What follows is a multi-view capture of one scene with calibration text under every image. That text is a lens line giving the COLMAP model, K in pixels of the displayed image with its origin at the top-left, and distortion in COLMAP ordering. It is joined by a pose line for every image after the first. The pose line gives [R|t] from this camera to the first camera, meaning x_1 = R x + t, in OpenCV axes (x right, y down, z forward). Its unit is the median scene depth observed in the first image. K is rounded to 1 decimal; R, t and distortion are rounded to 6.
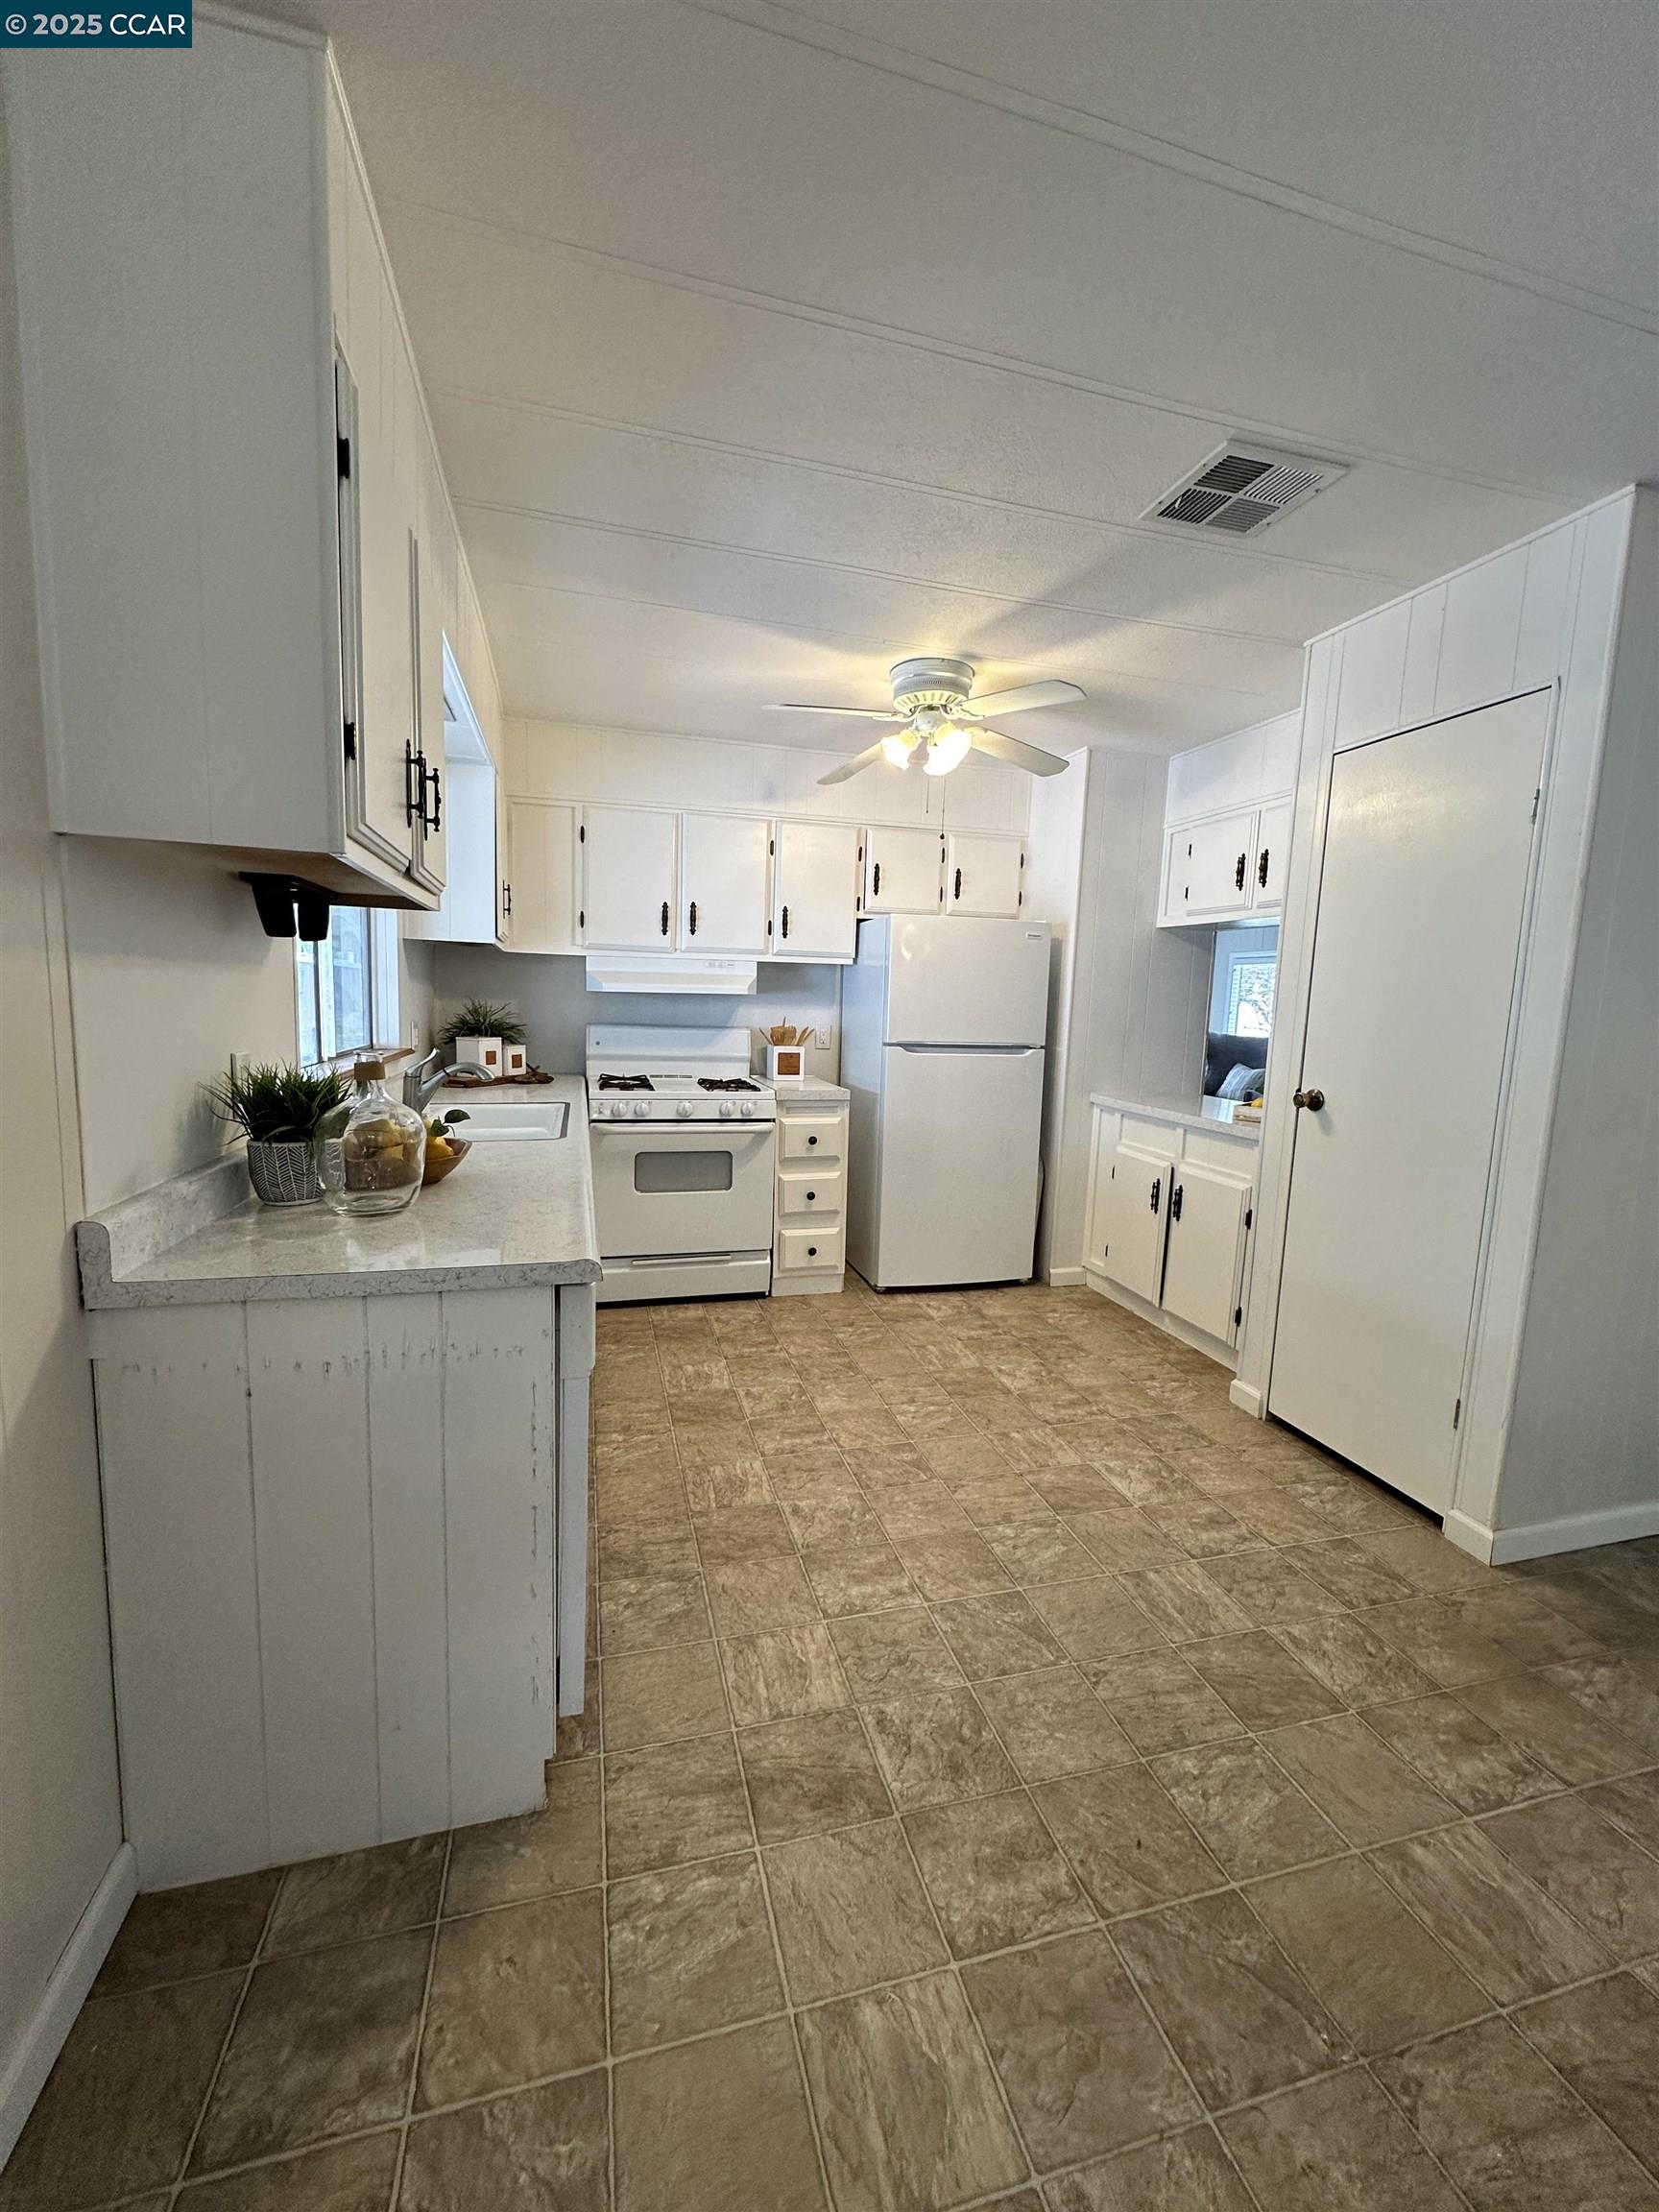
lens RADIAL K [[884.0, 0, 830.7], [0, 884.0, 1105.3], [0, 0, 1]] dist [-0.005995, 0.001781]
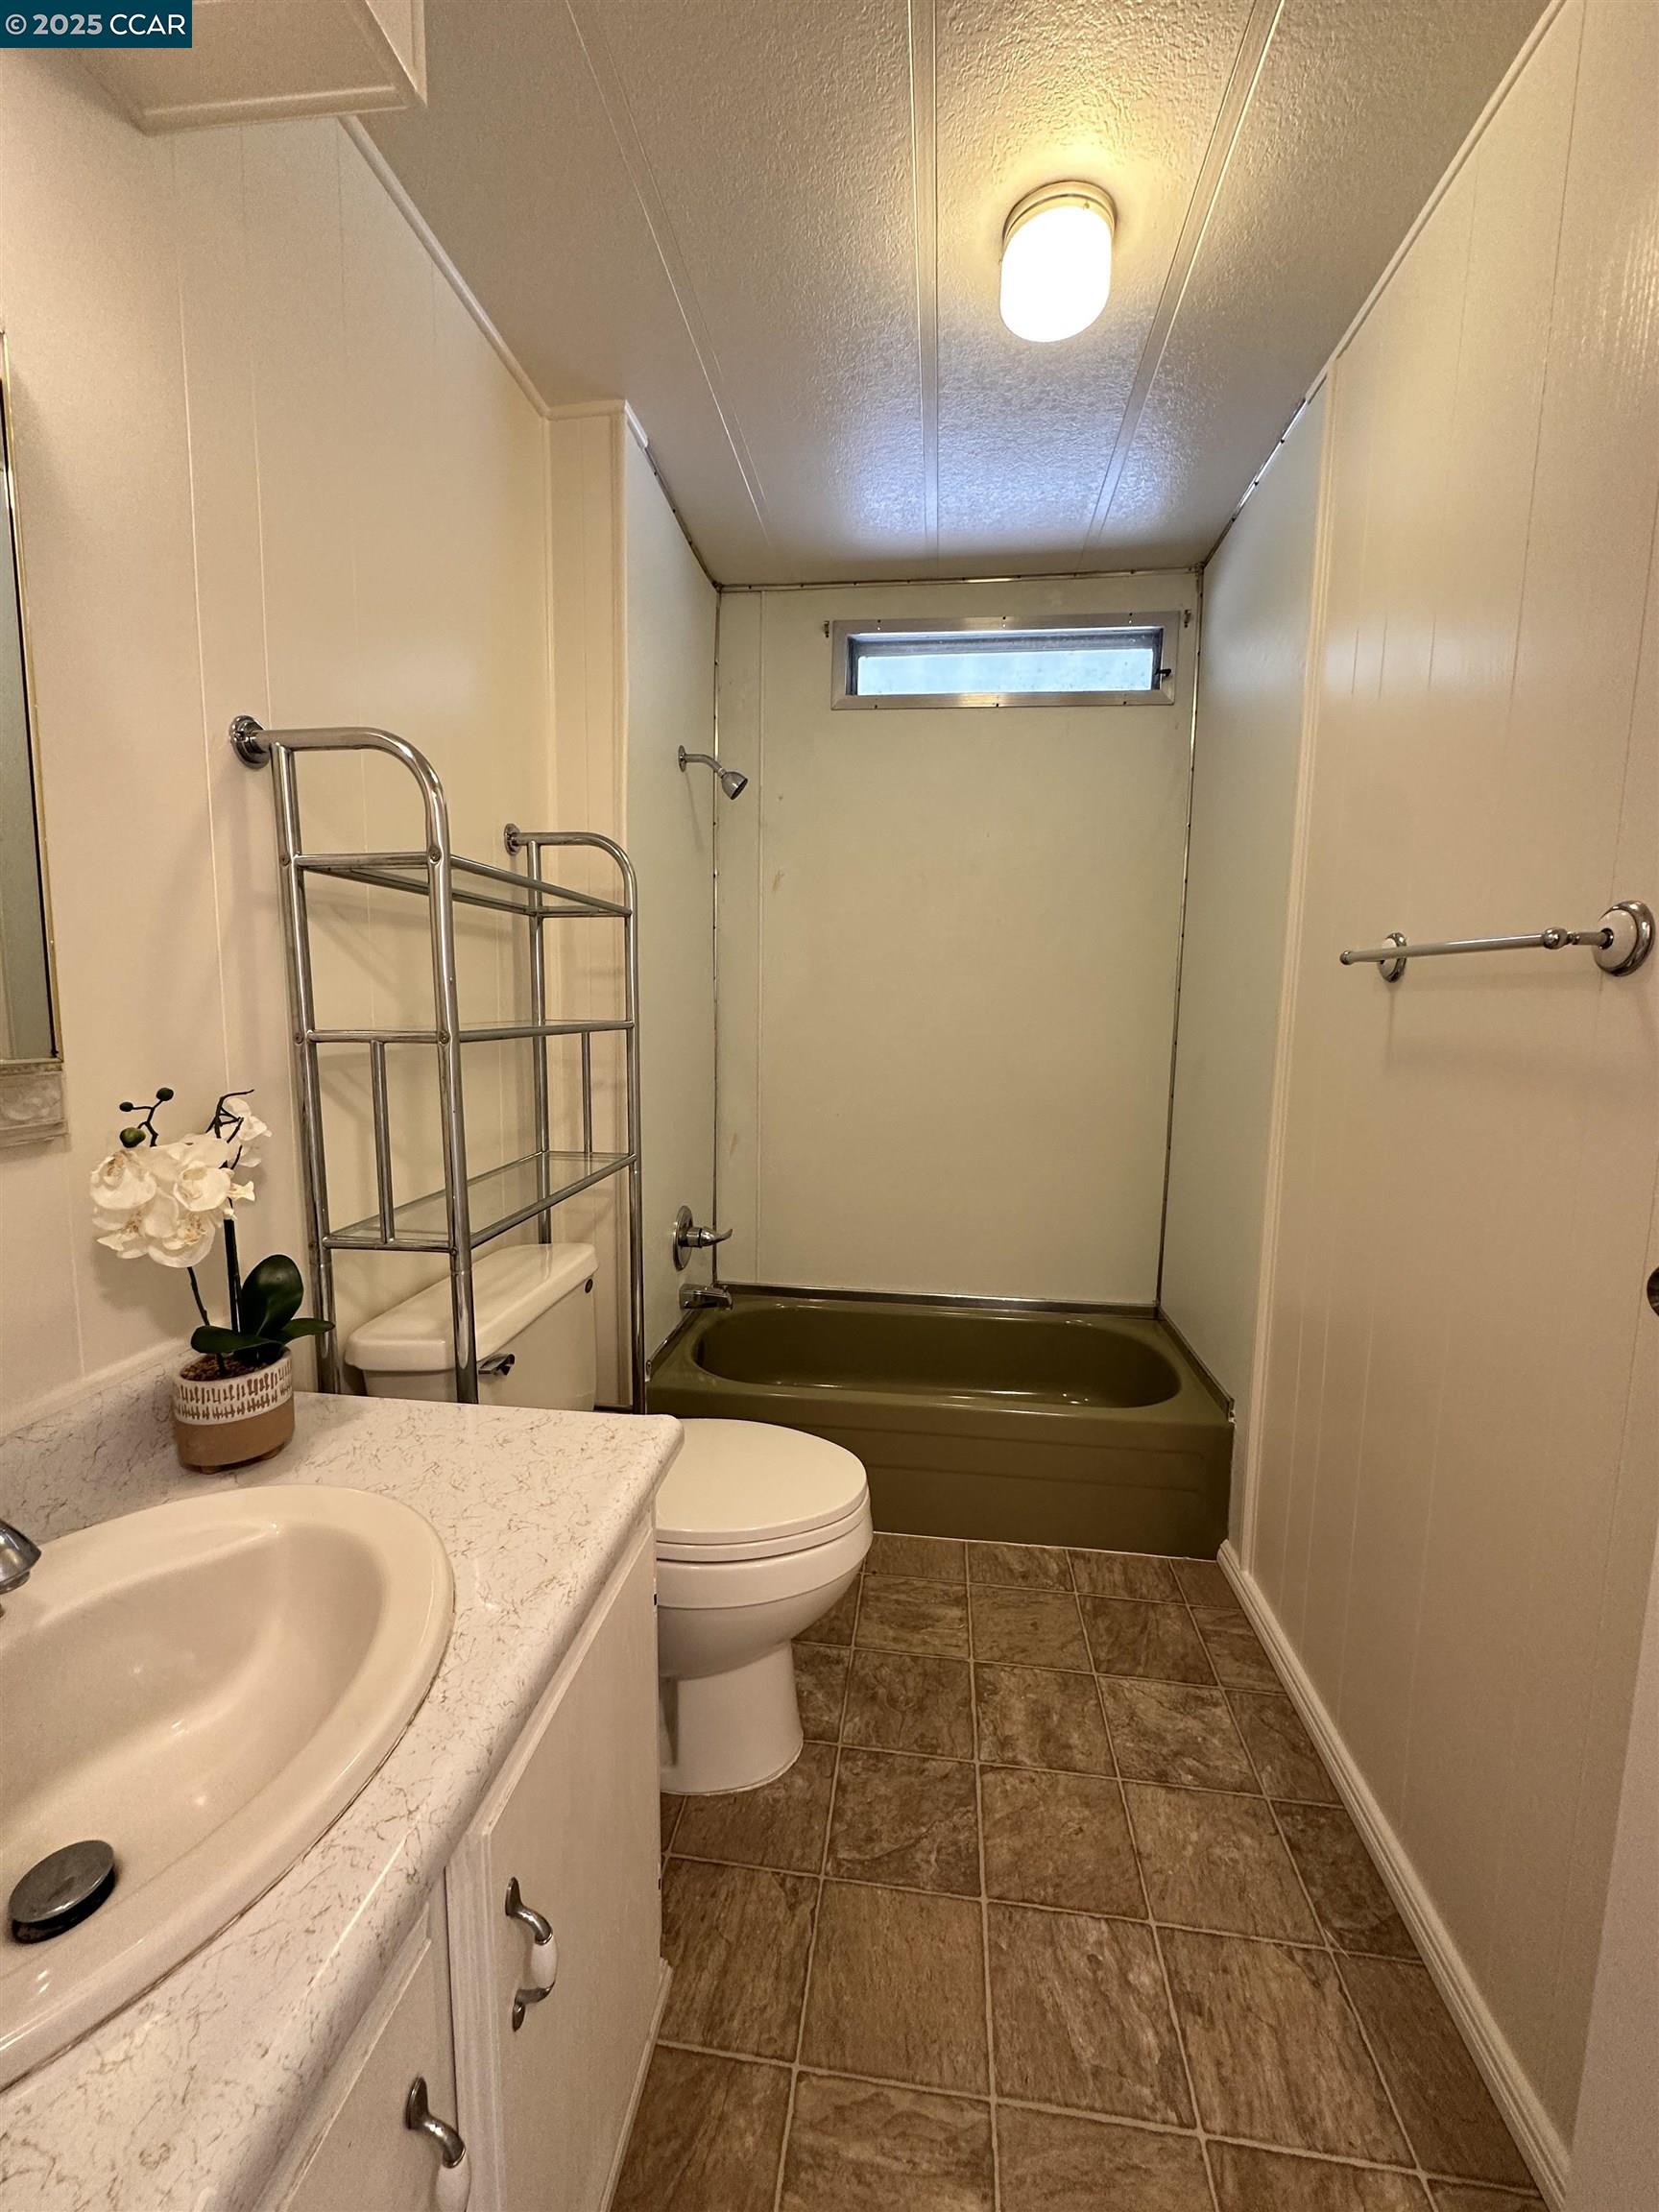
lens RADIAL K [[884.0, 0, 825.7], [0, 884.0, 1102.8], [0, 0, 1]] dist [-0.005995, 0.001781]
pose [[-0.389247, 0.068515, -0.918582, 0.750681], [-0.138030, 0.981632, 0.131708, -0.045574], [0.910733, 0.178059, -0.372640, 0.981983]]
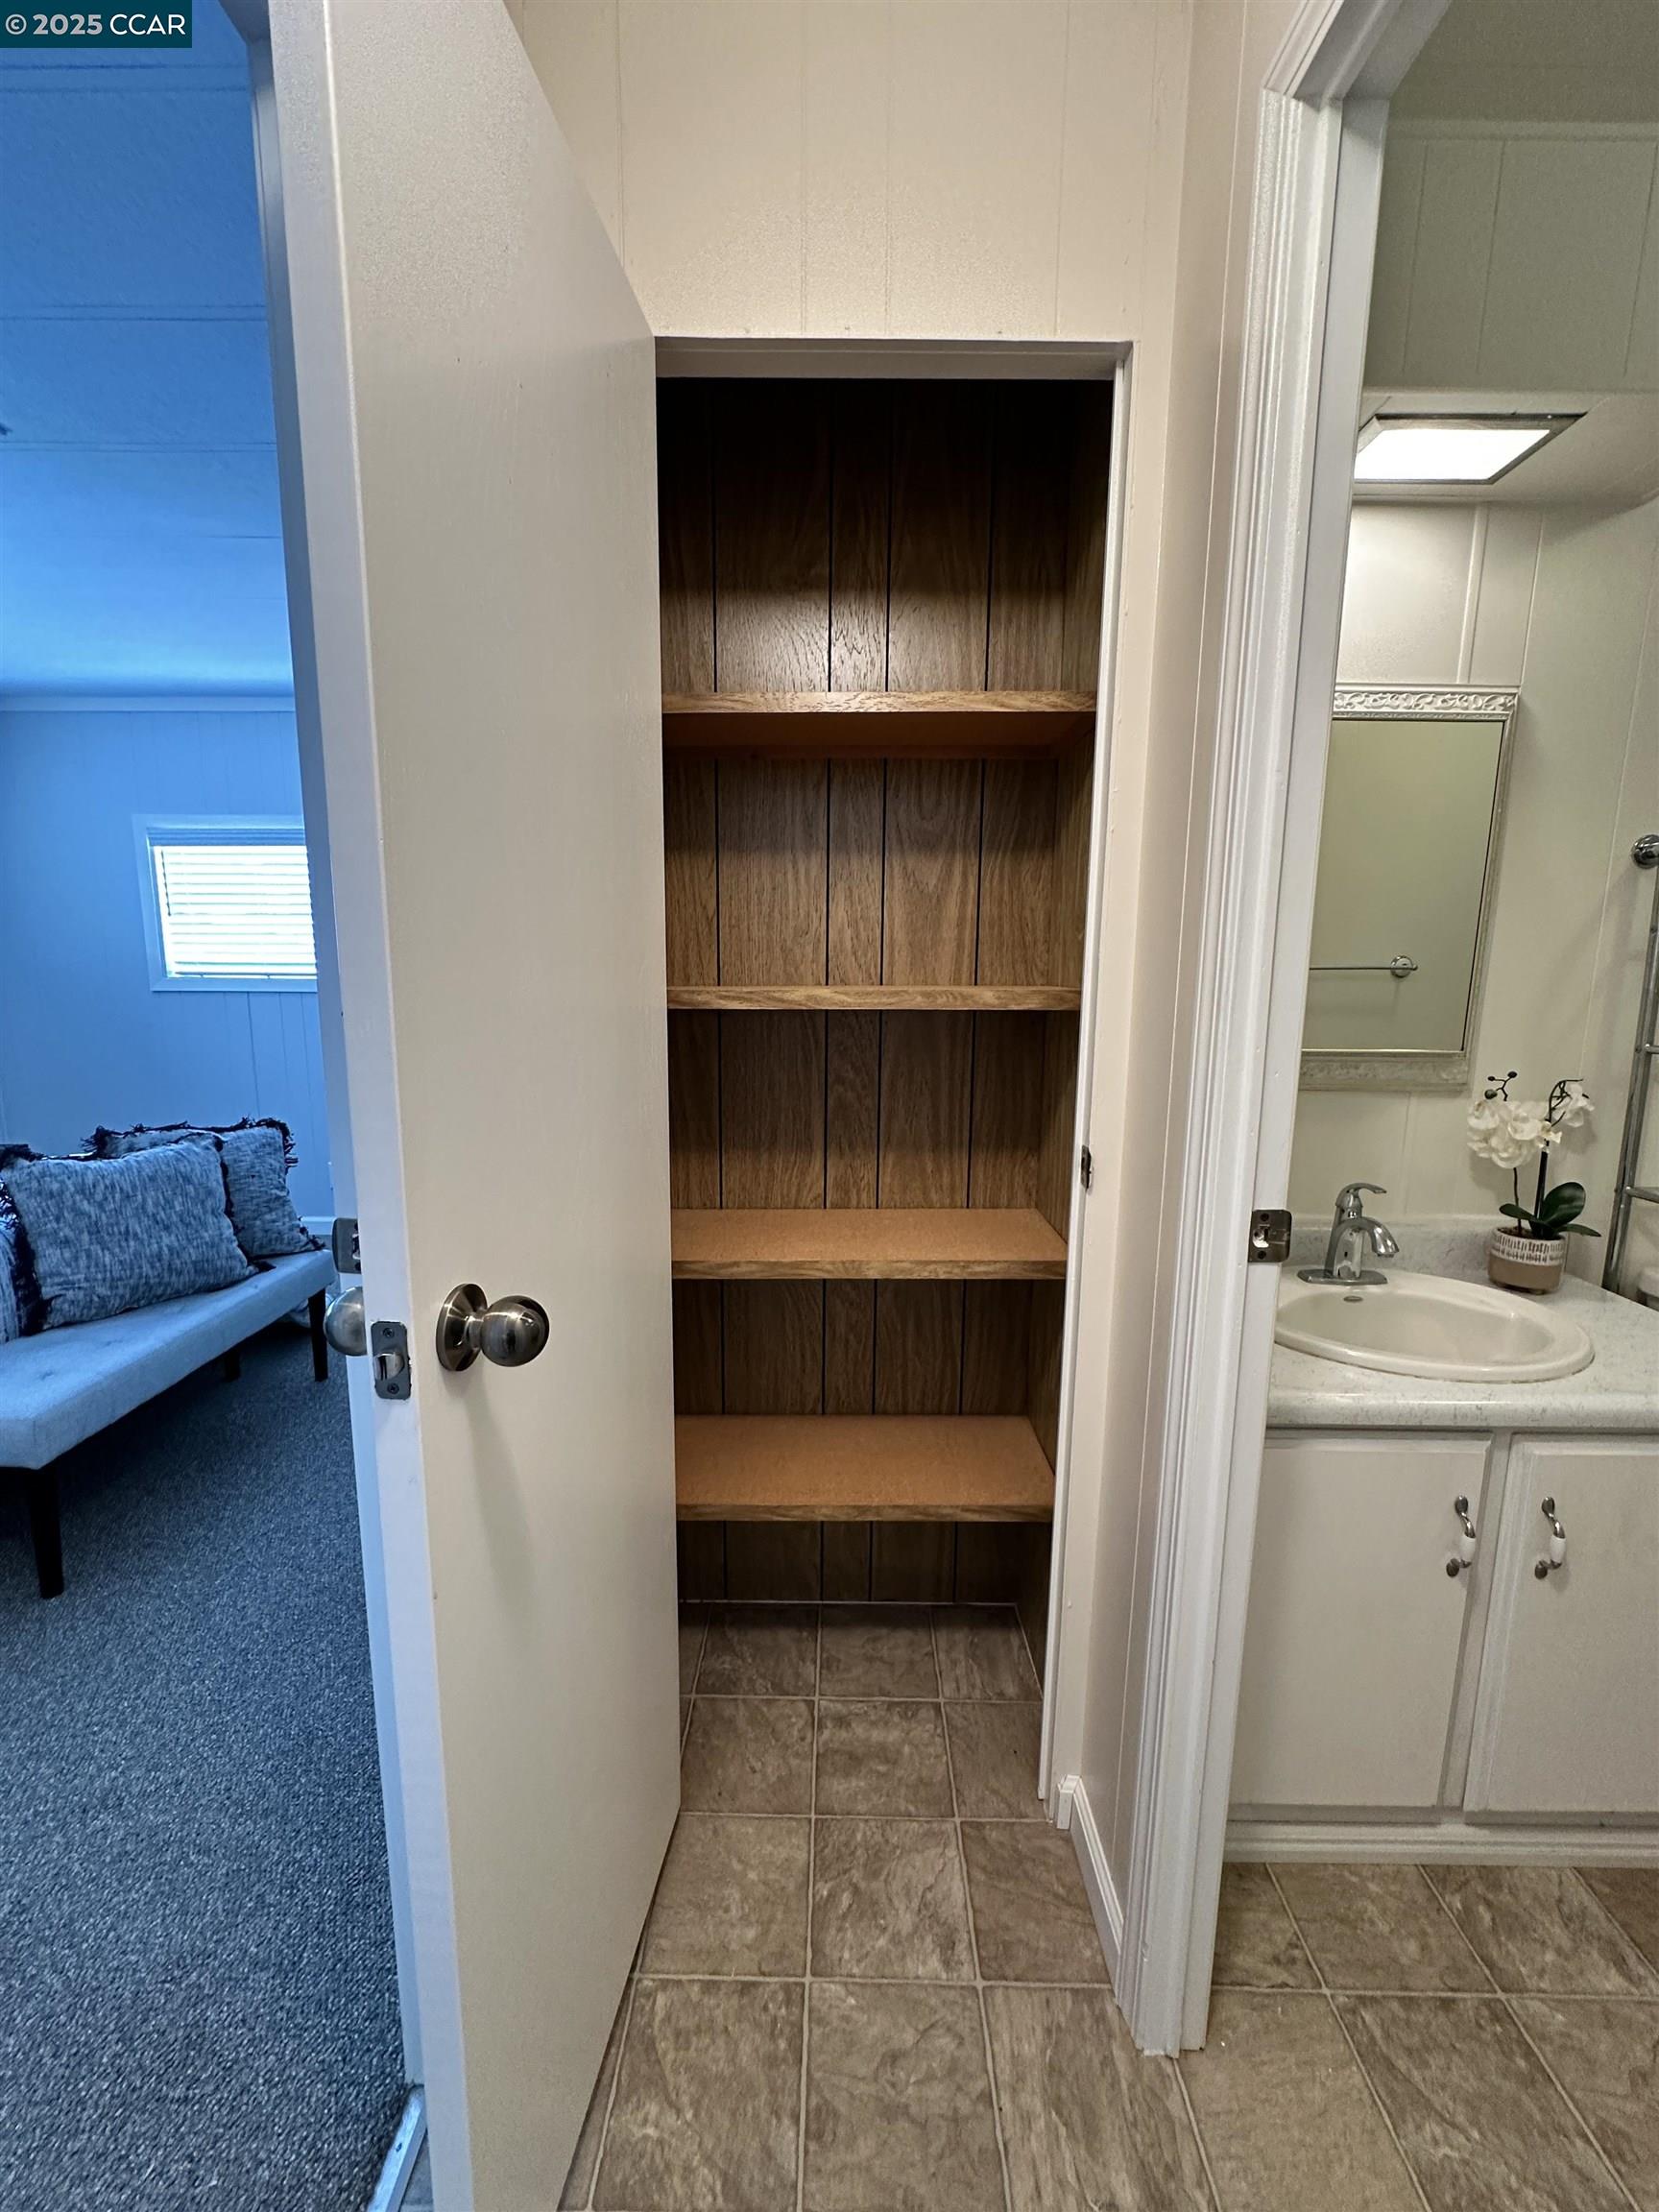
lens RADIAL K [[884.0, 0, 828.4], [0, 884.0, 1103.9], [0, 0, 1]] dist [-0.005995, 0.001781]
pose [[-0.958499, -0.086451, 0.271674, 0.936754], [-0.007142, 0.959899, 0.280256, -0.209805], [-0.285008, 0.266685, -0.920679, 1.770185]]
